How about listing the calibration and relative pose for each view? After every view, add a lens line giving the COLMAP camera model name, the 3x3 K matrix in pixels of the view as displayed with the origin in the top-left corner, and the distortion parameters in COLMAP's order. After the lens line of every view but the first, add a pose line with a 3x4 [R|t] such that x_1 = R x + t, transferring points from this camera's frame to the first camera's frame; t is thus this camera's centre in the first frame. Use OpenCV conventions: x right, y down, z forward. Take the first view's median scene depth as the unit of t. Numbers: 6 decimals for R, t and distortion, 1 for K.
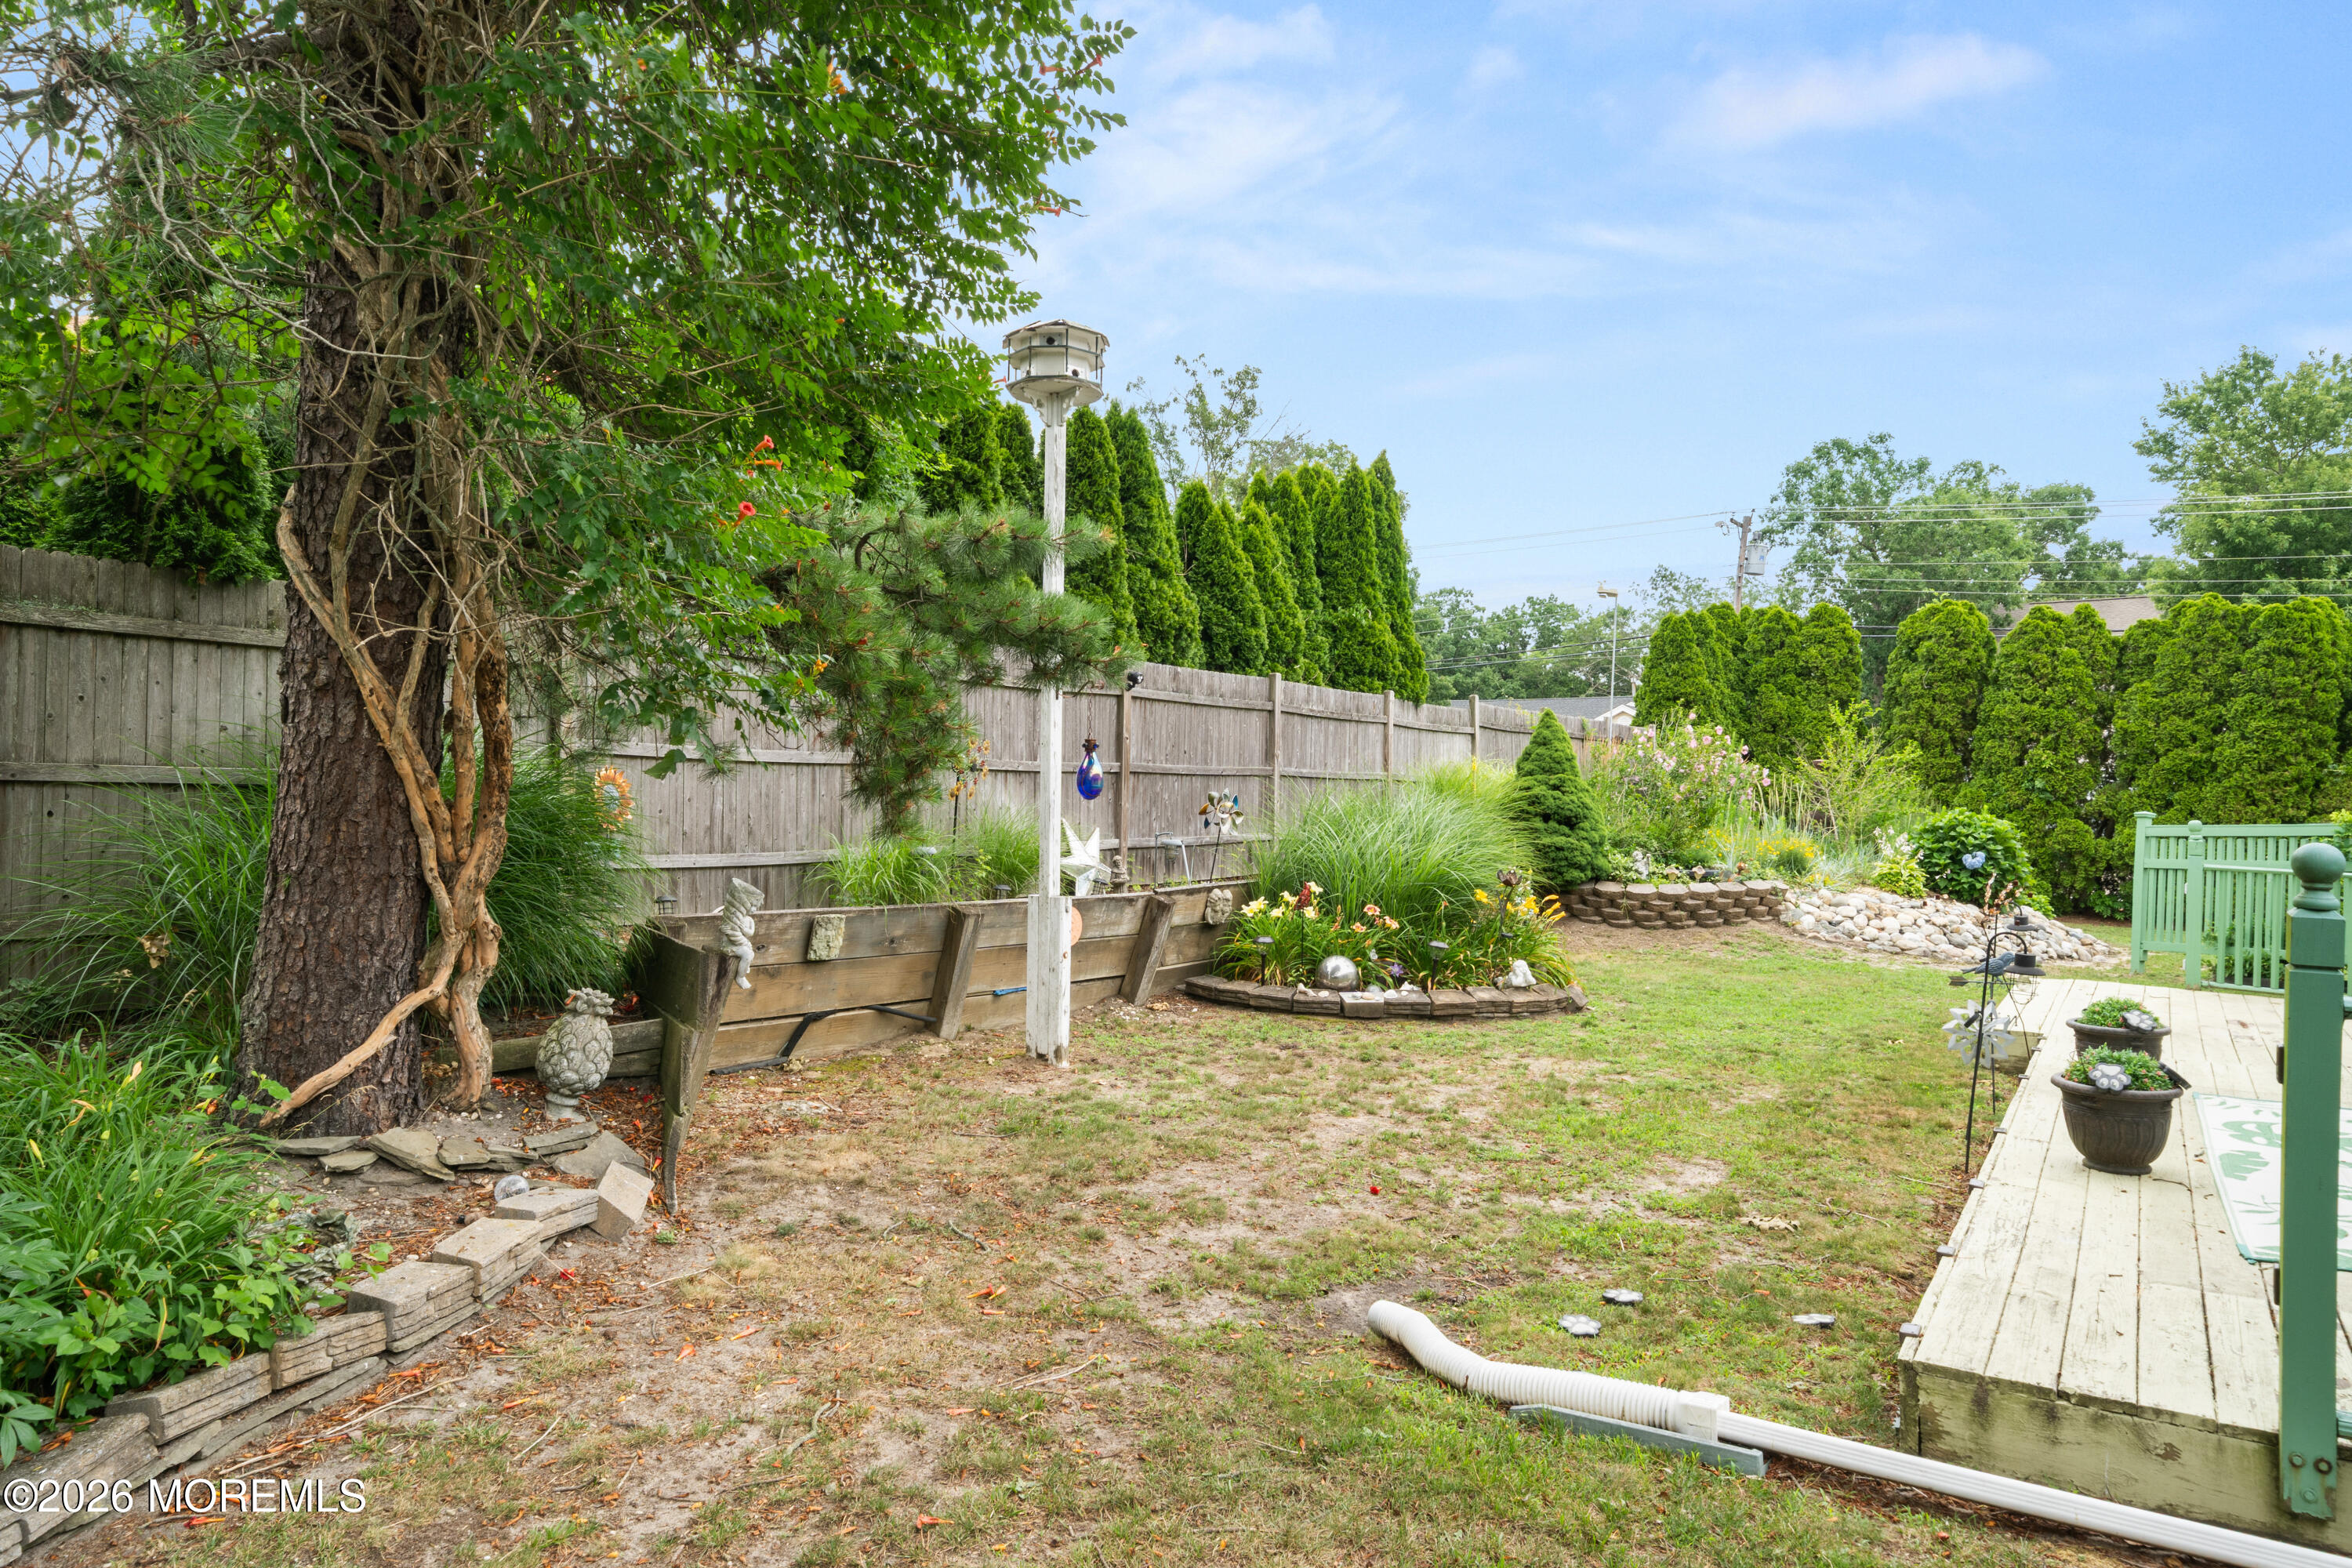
lens RADIAL K [[1430.0, 0, 1169.1], [0, 1430.0, 782.8], [0, 0, 1]] dist [0.001299, 0.002498]
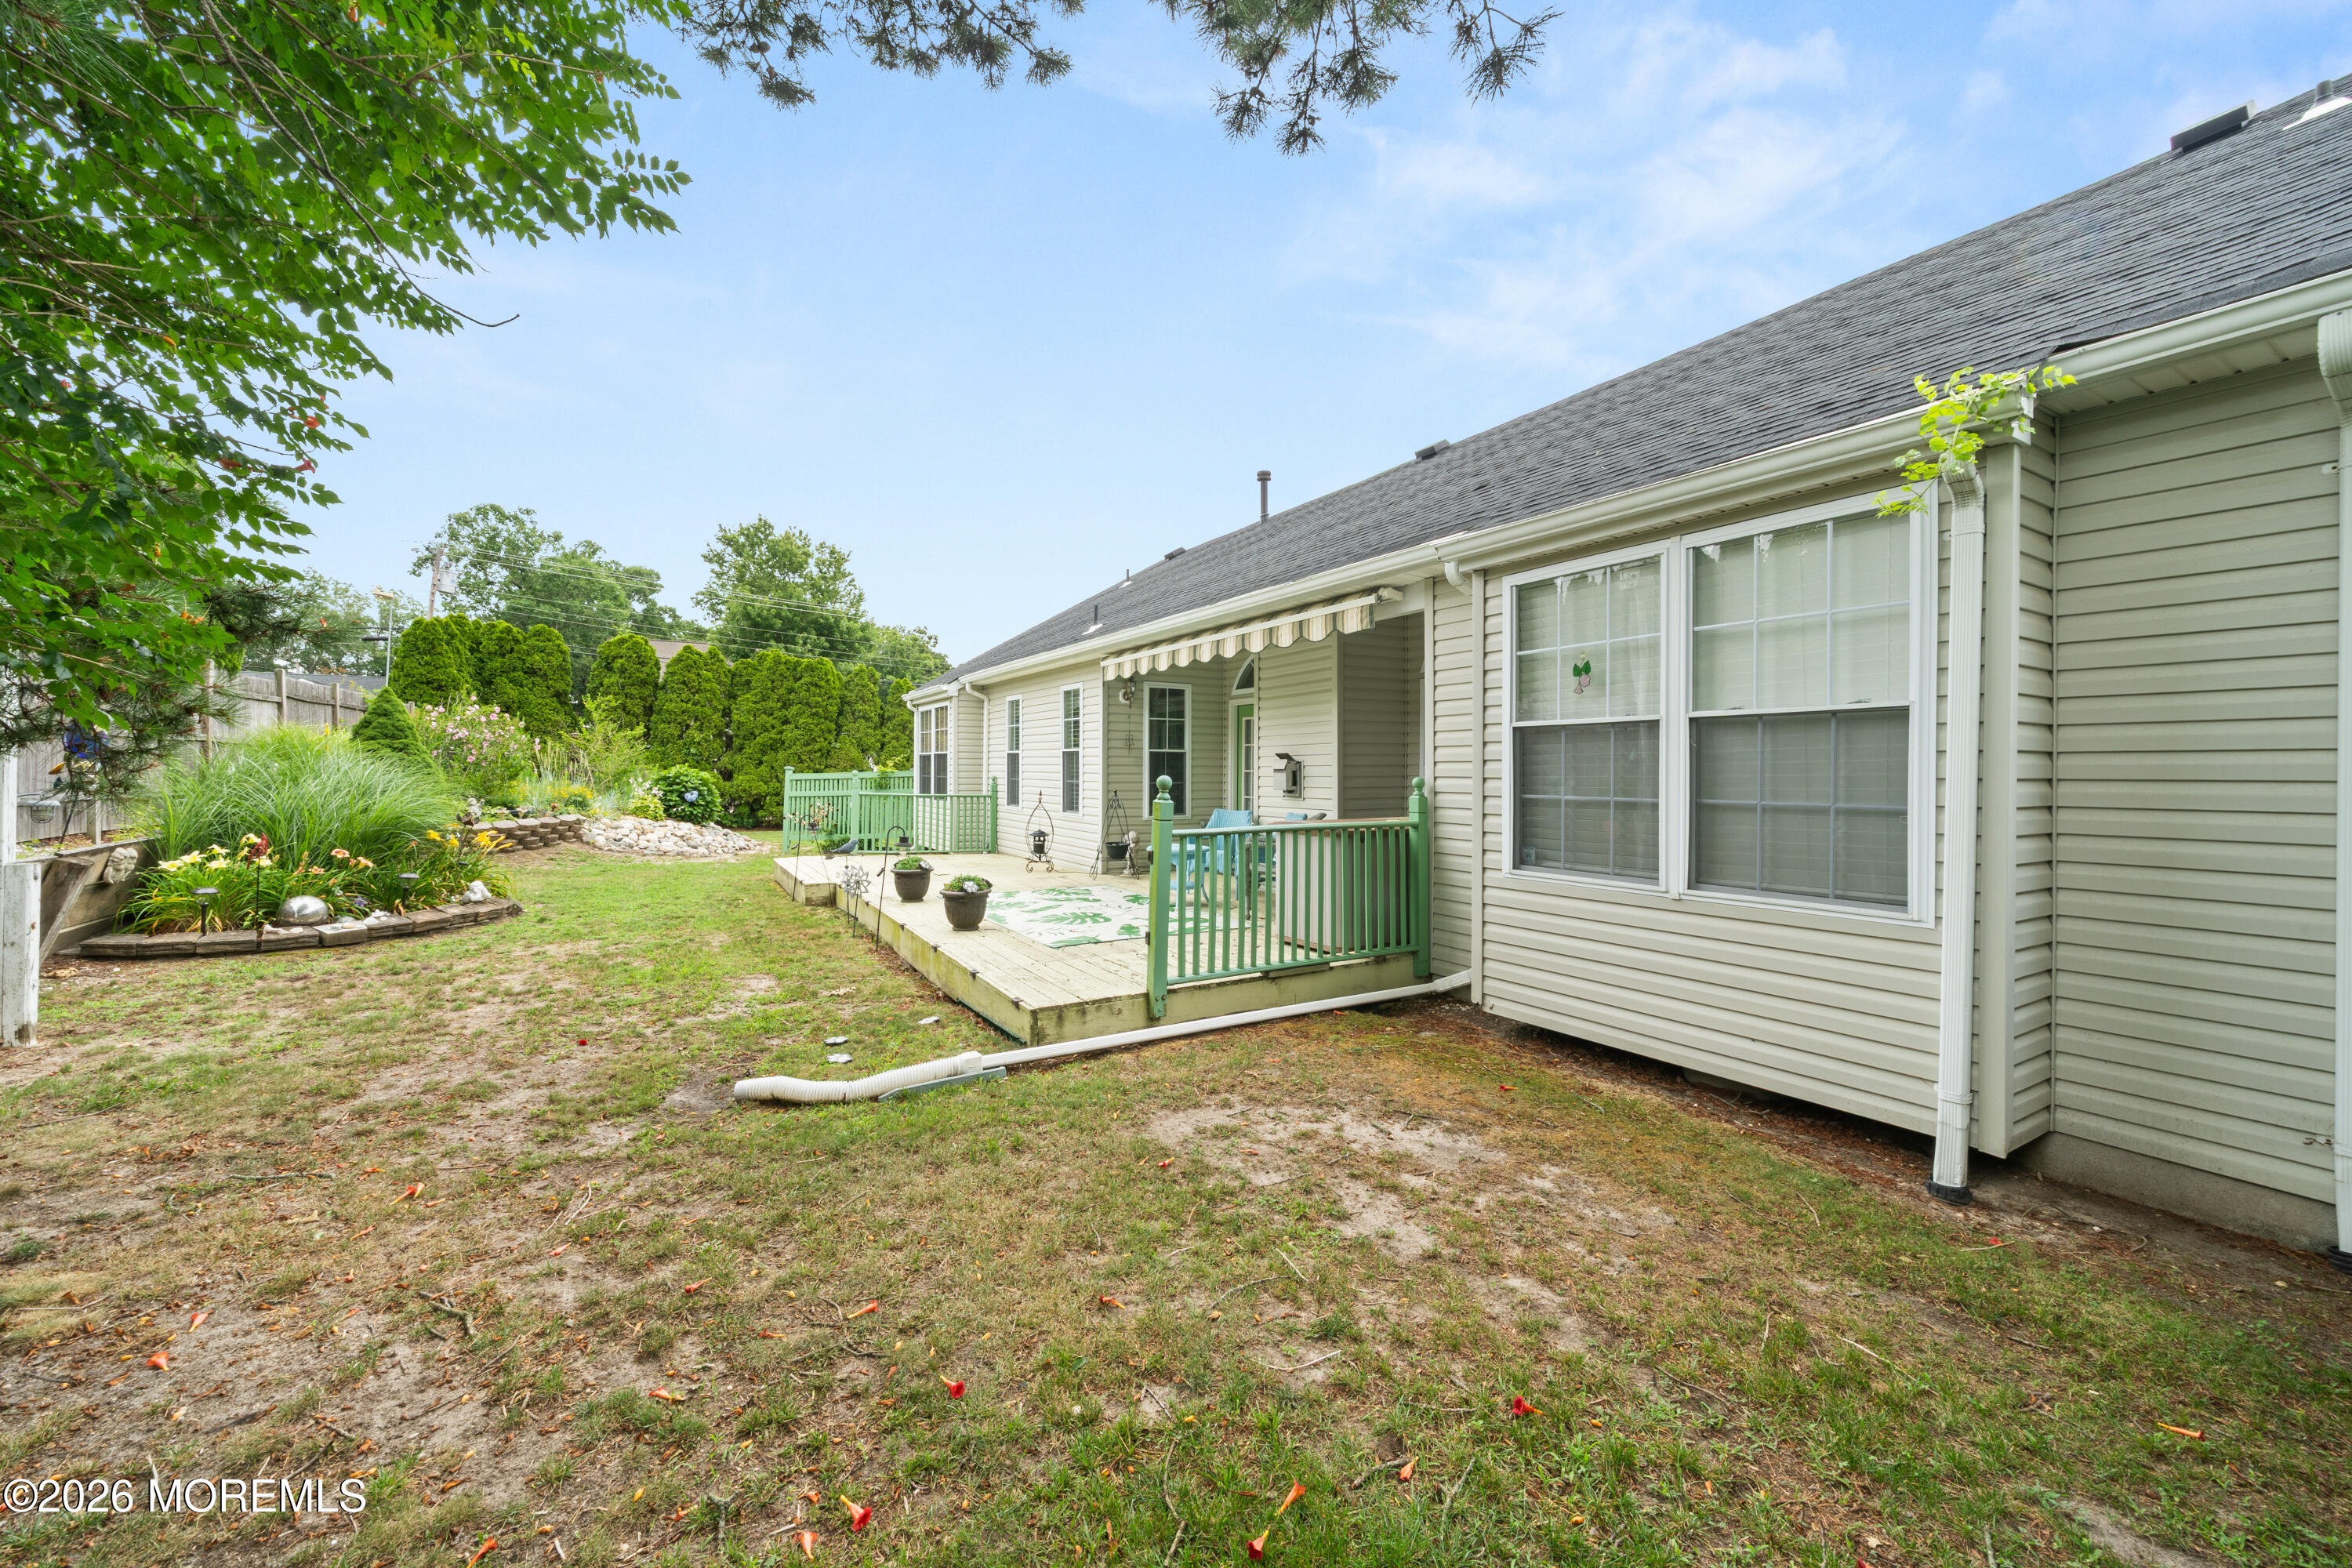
lens RADIAL K [[893.3, 0, 1176.5], [0, 893.3, 773.1], [0, 0, 1]] dist [-0.007096, -0.000083]
pose [[0.427650, -0.011668, 0.903869, -0.131551], [-0.011824, 0.999759, 0.018501, 0.001123], [-0.903867, -0.018599, 0.427409, 0.041990]]
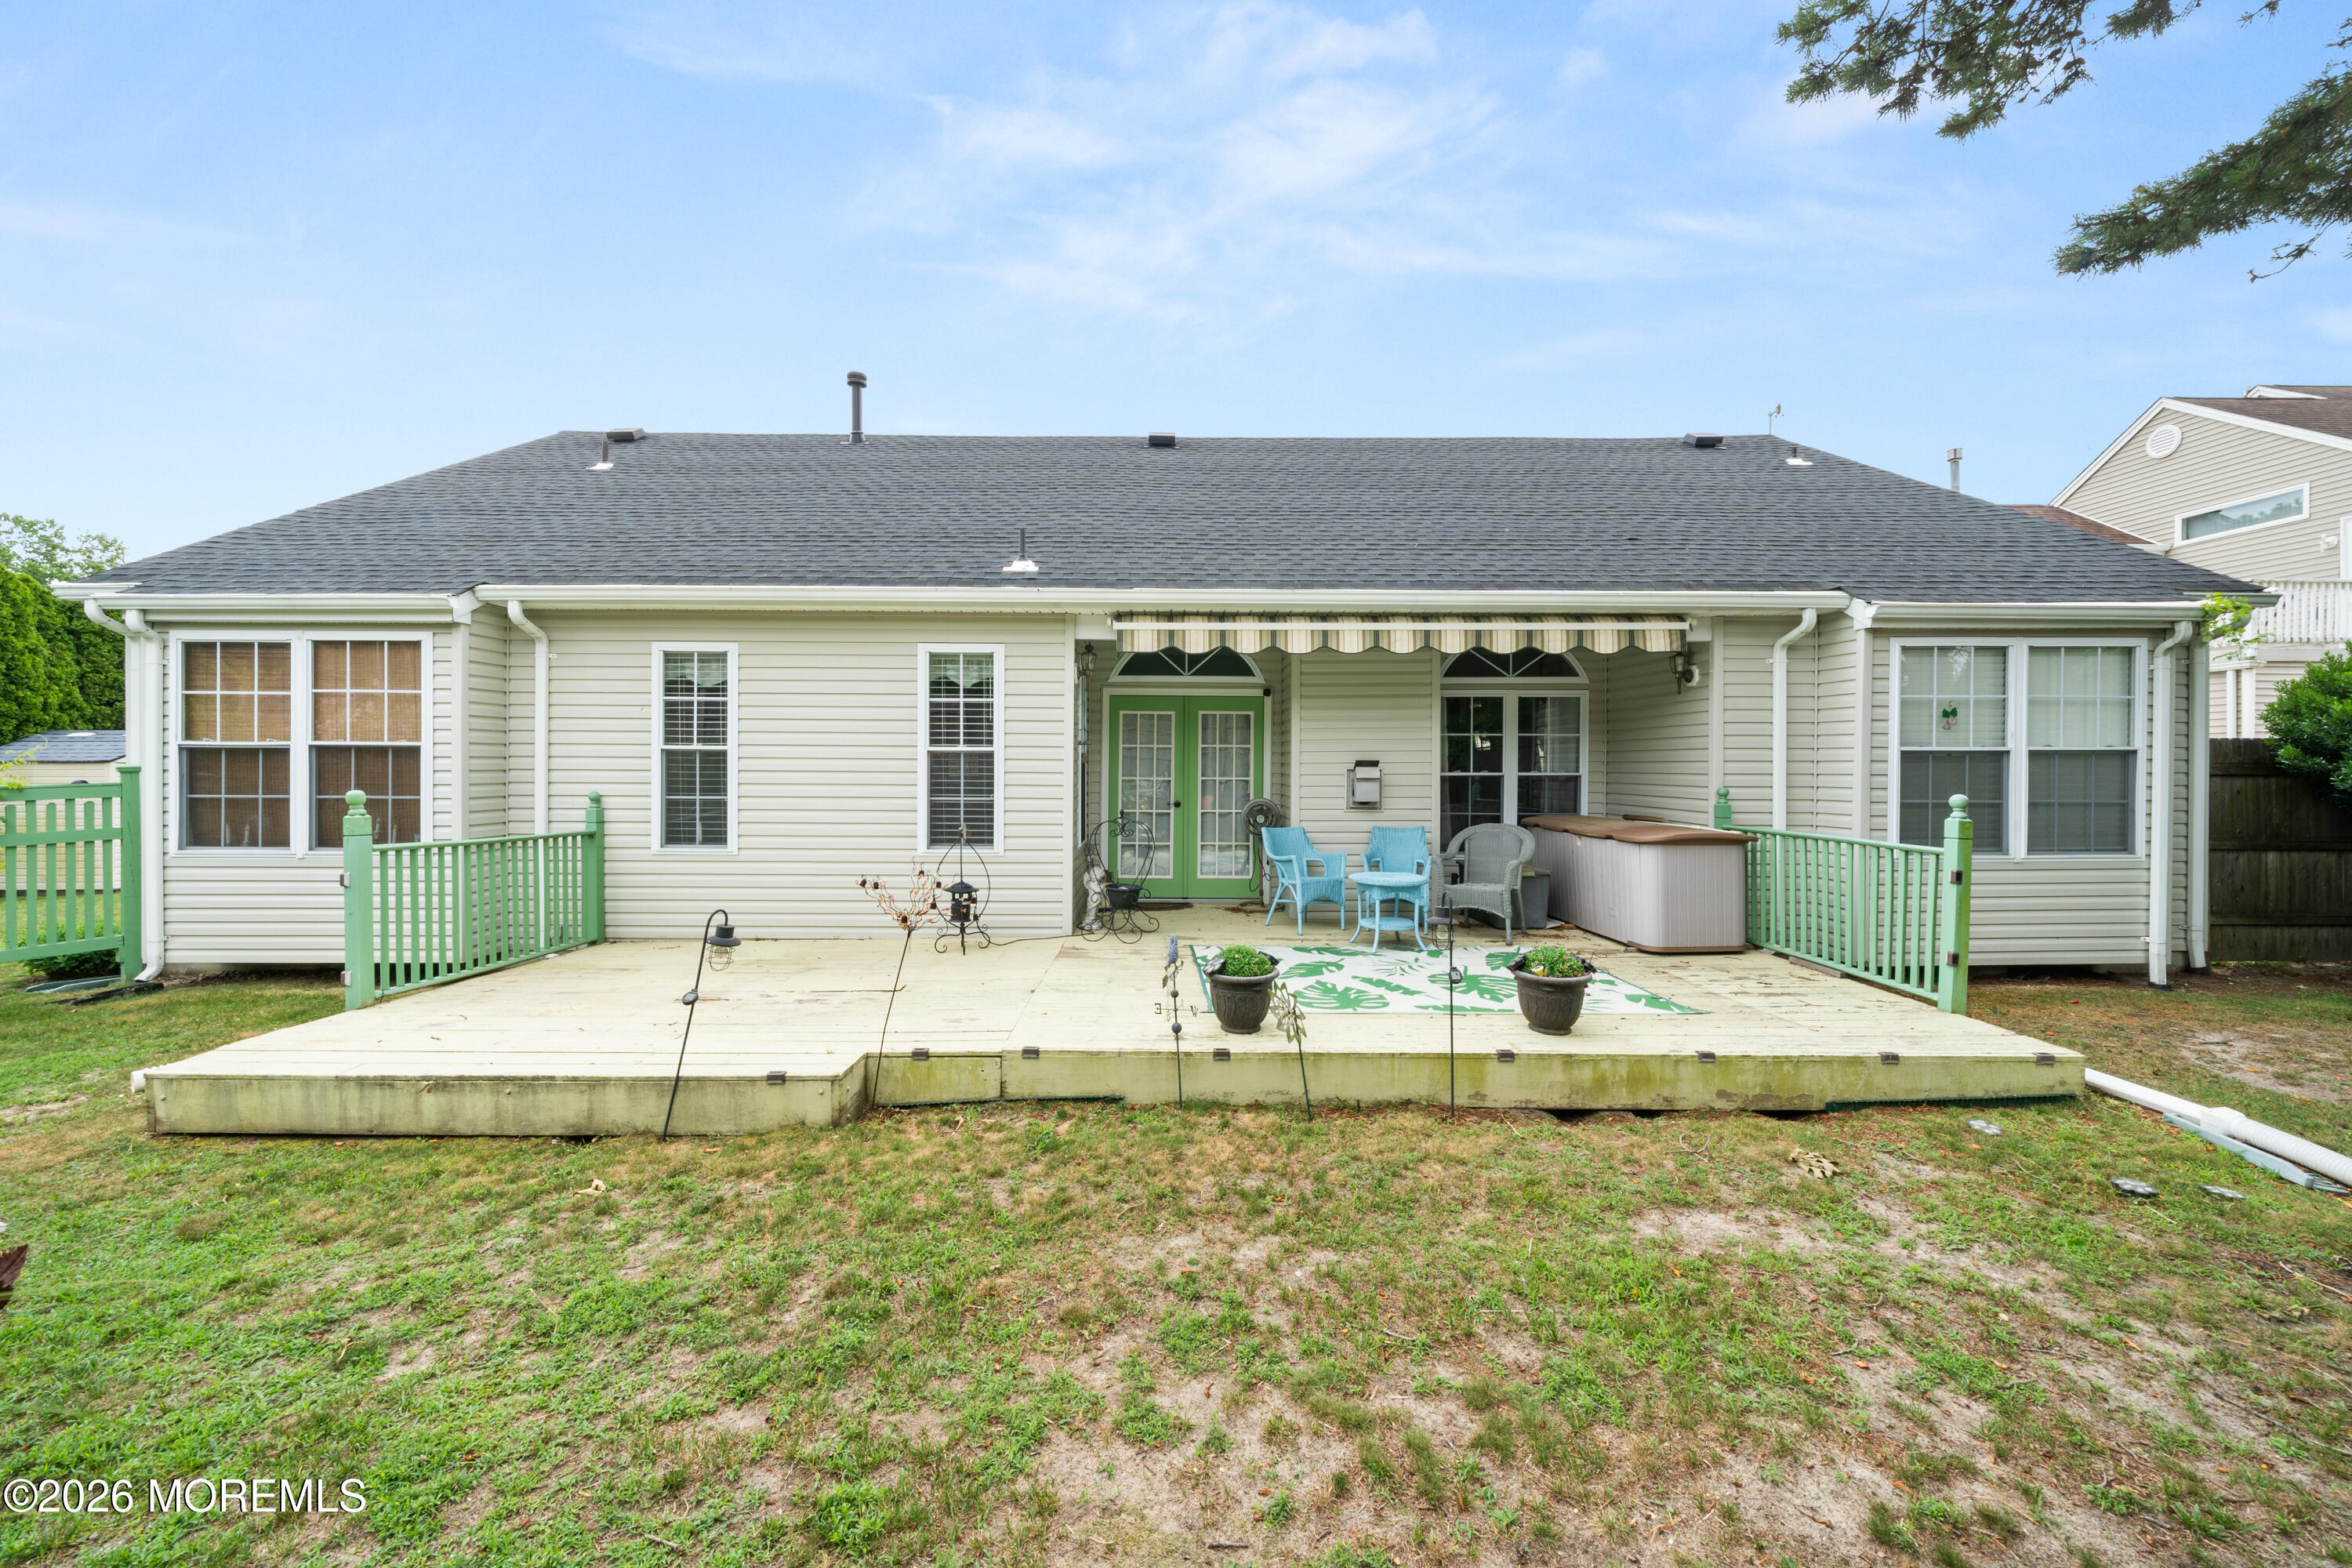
lens RADIAL K [[893.3, 0, 1176.5], [0, 893.3, 773.1], [0, 0, 1]] dist [-0.007096, -0.000083]
pose [[-0.566218, -0.015695, 0.824106, 0.044127], [-0.020216, 0.999782, 0.005151, 0.004524], [-0.824008, -0.013743, -0.566412, 0.569063]]
